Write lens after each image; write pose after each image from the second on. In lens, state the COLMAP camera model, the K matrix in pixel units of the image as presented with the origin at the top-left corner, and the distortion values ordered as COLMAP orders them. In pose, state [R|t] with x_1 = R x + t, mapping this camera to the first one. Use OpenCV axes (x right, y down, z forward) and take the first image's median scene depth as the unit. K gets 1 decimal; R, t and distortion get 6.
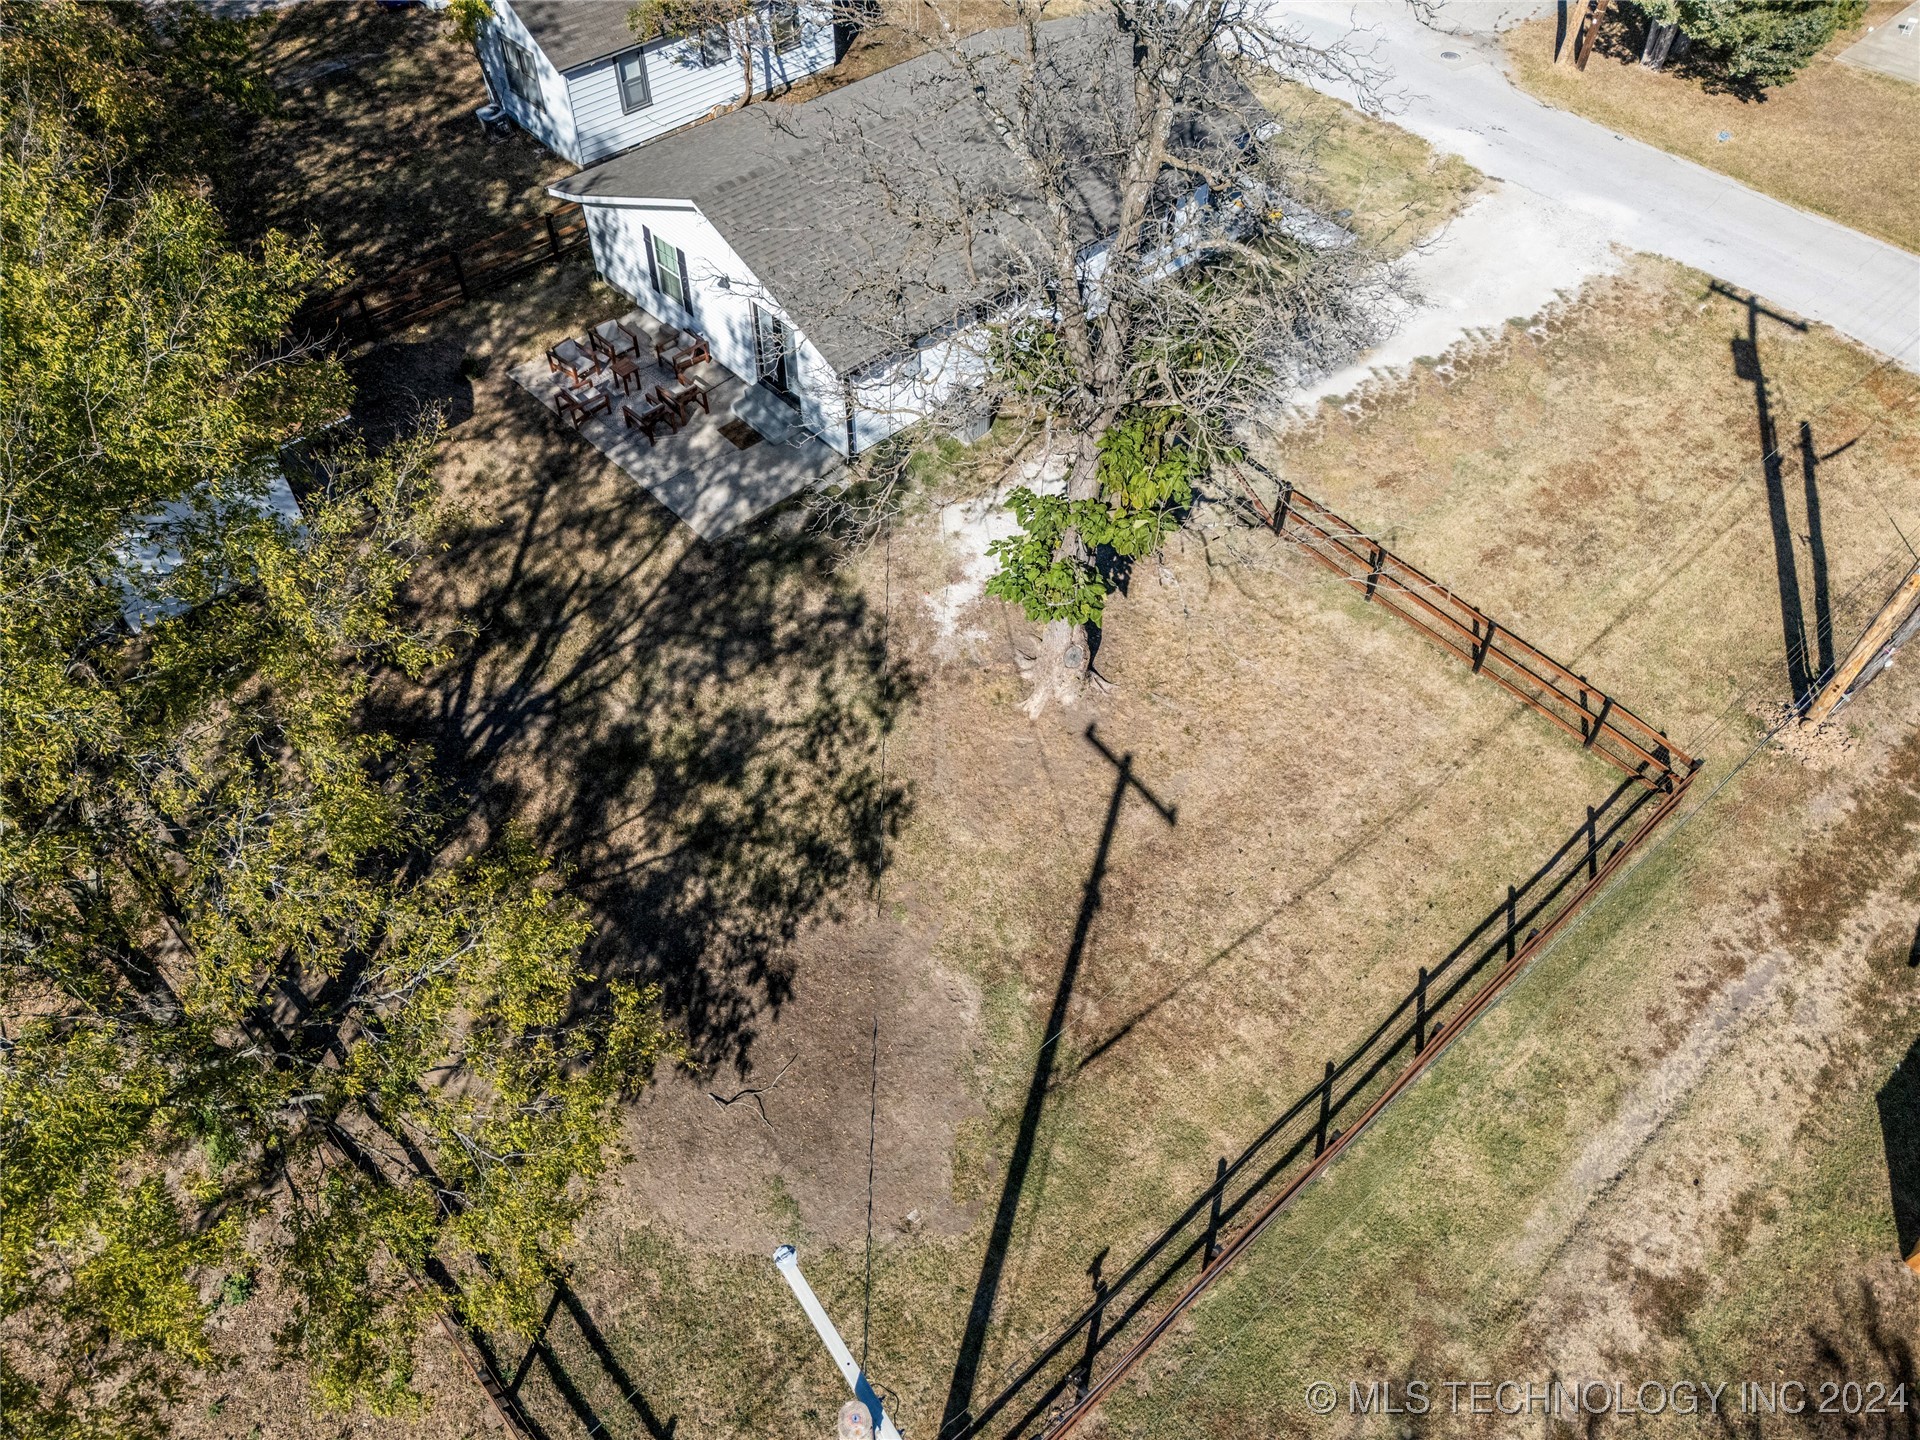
lens RADIAL K [[1402.7, 0, 917.5], [0, 1402.7, 757.3], [0, 0, 1]] dist [0.055452, 0.004112]
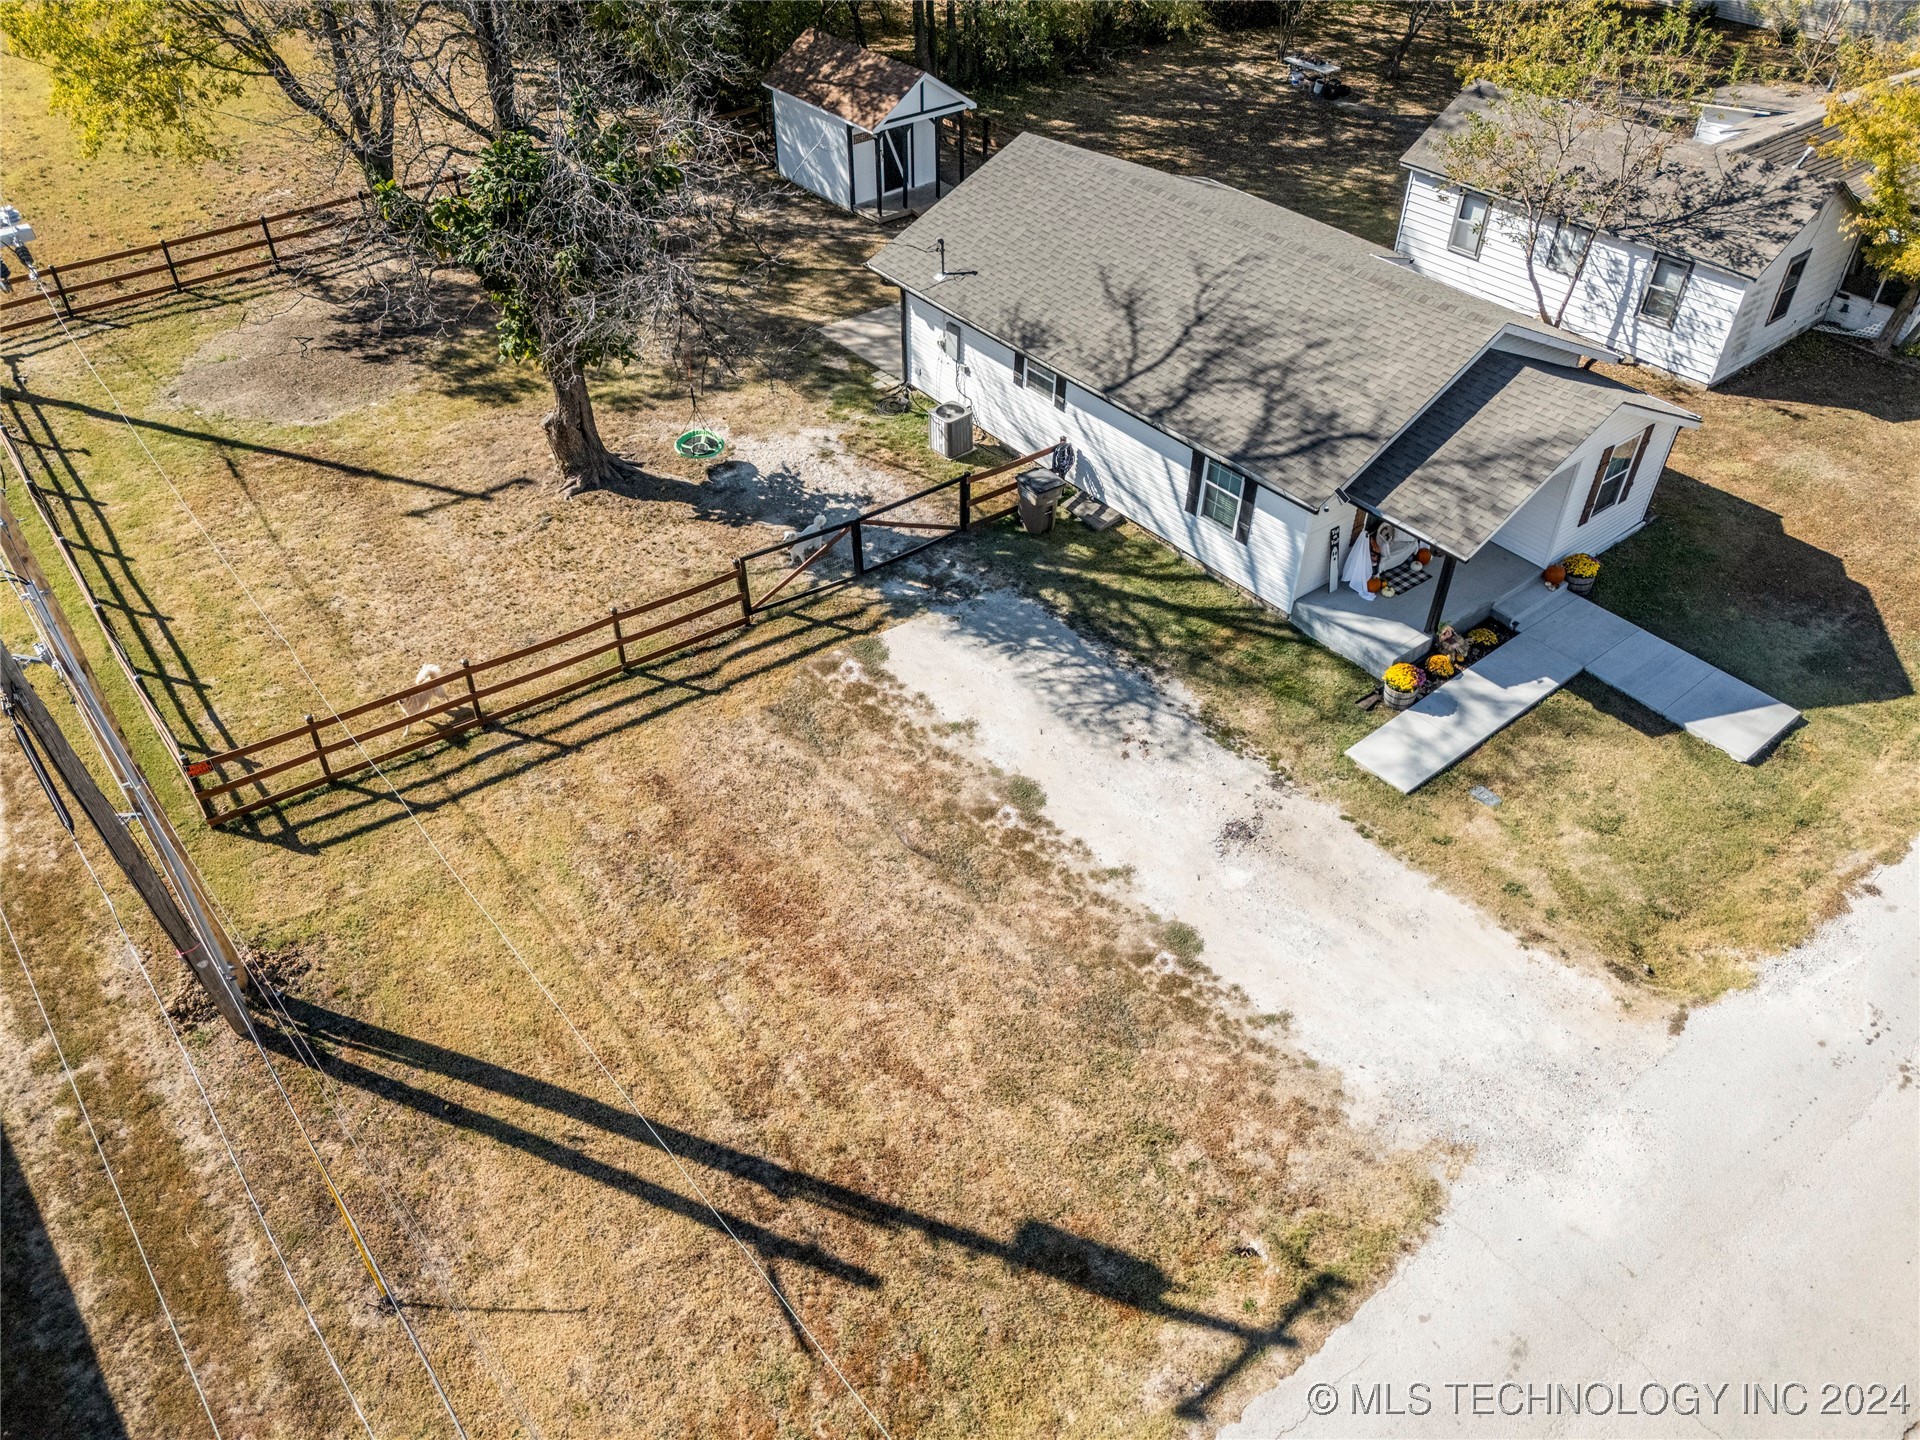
lens RADIAL K [[1369.3, 0, 946.7], [0, 1369.3, 726.9], [0, 0, 1]] dist [0.045514, -0.011392]
pose [[-0.074455, 0.649378, -0.756812, 1.062279], [-0.775584, 0.439335, 0.453271, -0.694590], [0.626838, 0.620719, 0.470936, 0.820623]]
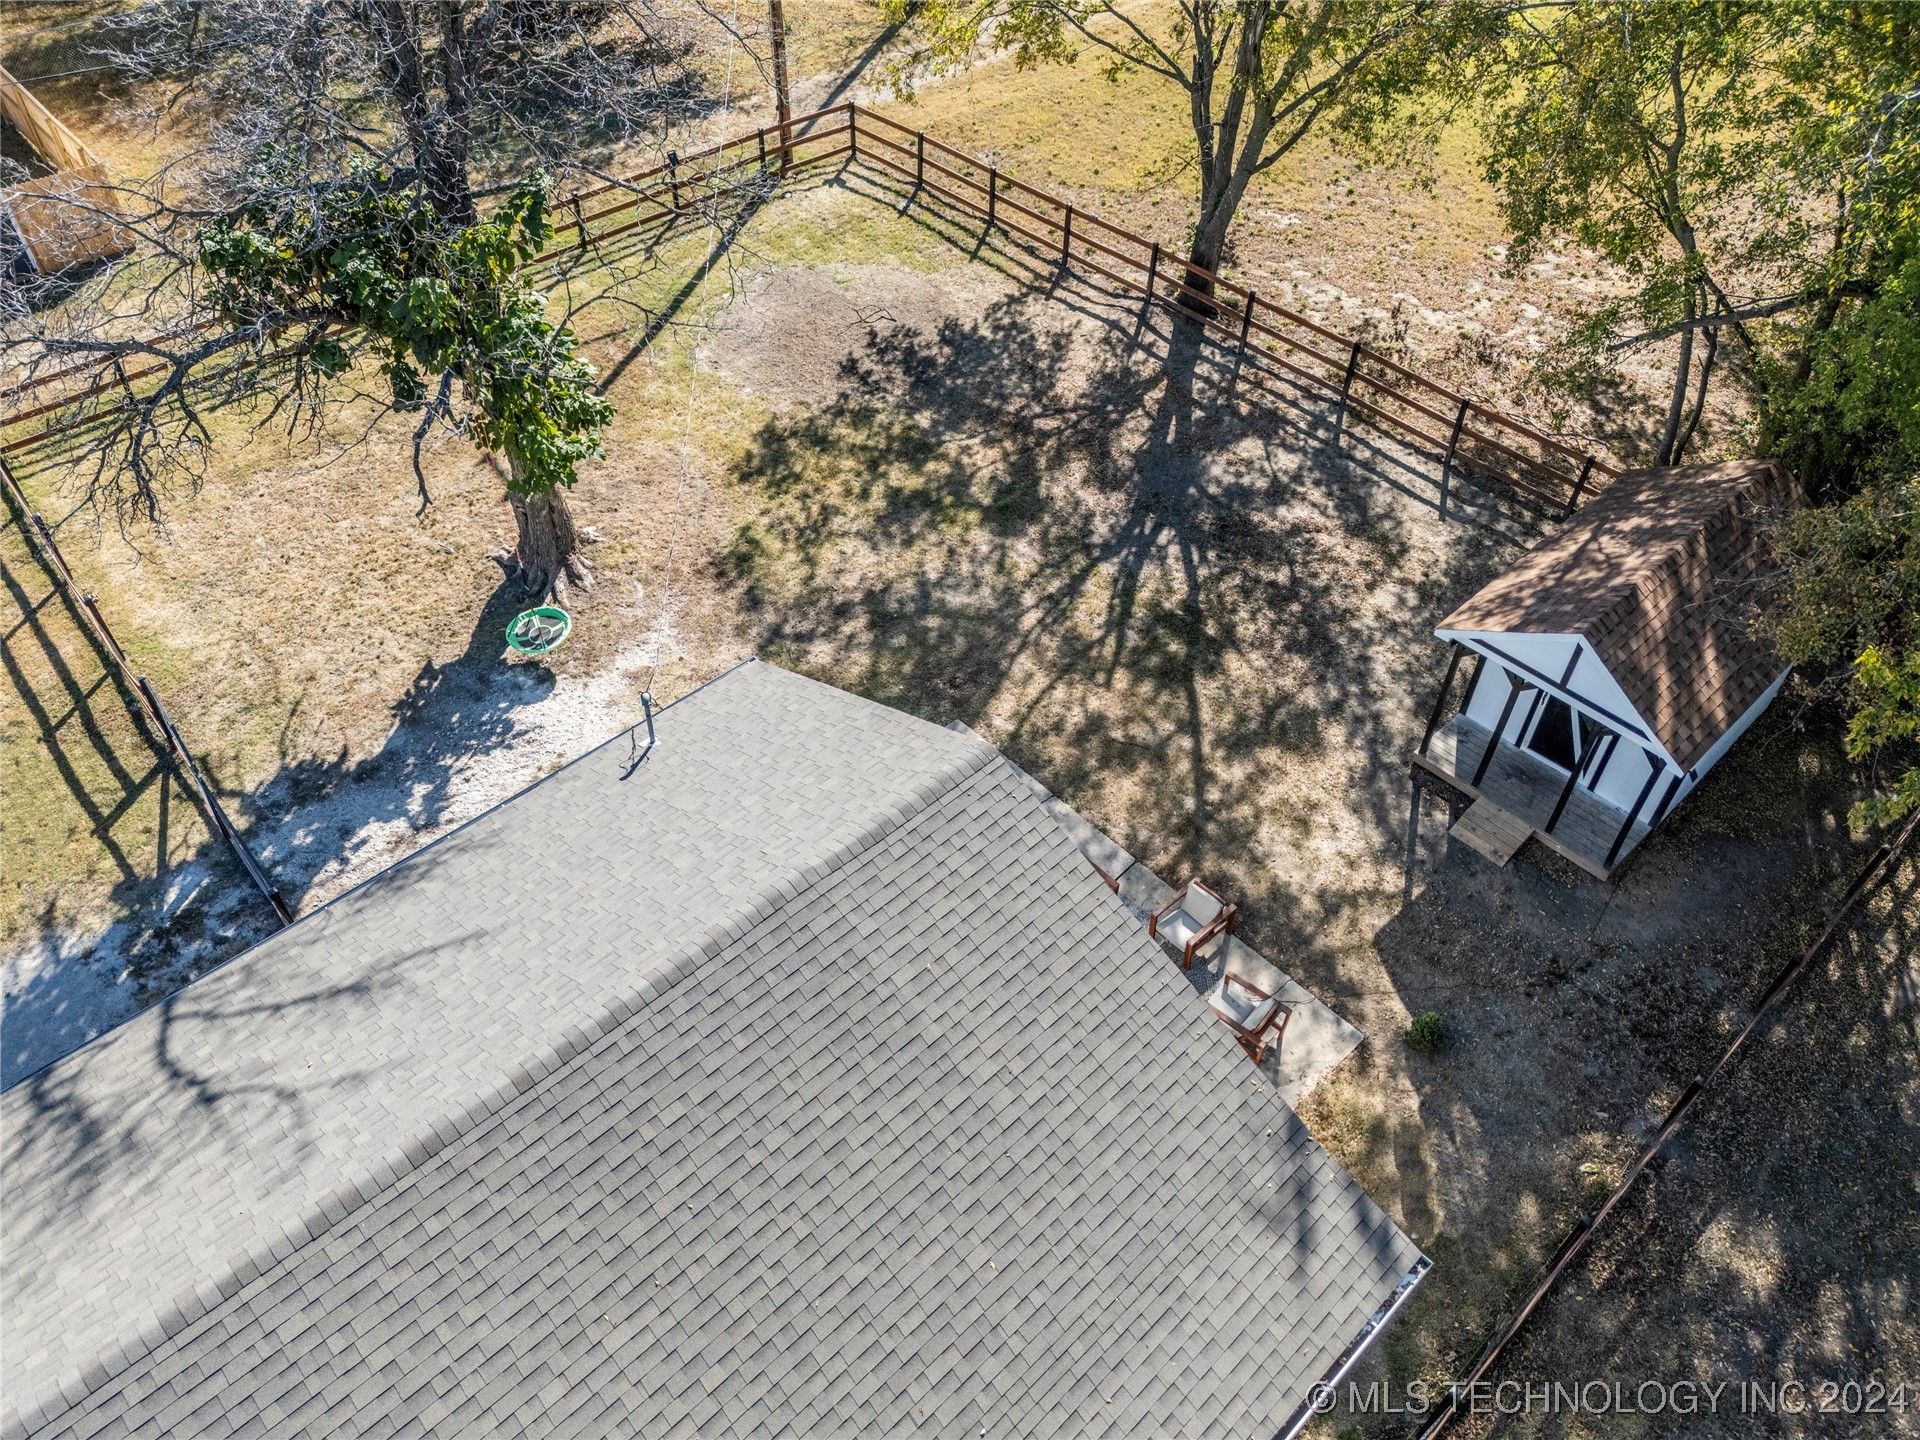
lens RADIAL K [[1362.9, 0, 960.0], [0, 1362.9, 720.0], [0, 0, 1]] dist [0.078386, -0.059915]
pose [[-0.999495, -0.006408, -0.031135, -0.143239], [-0.030028, -0.131039, 0.990922, -0.996820], [-0.010430, 0.991356, 0.130780, 1.017684]]
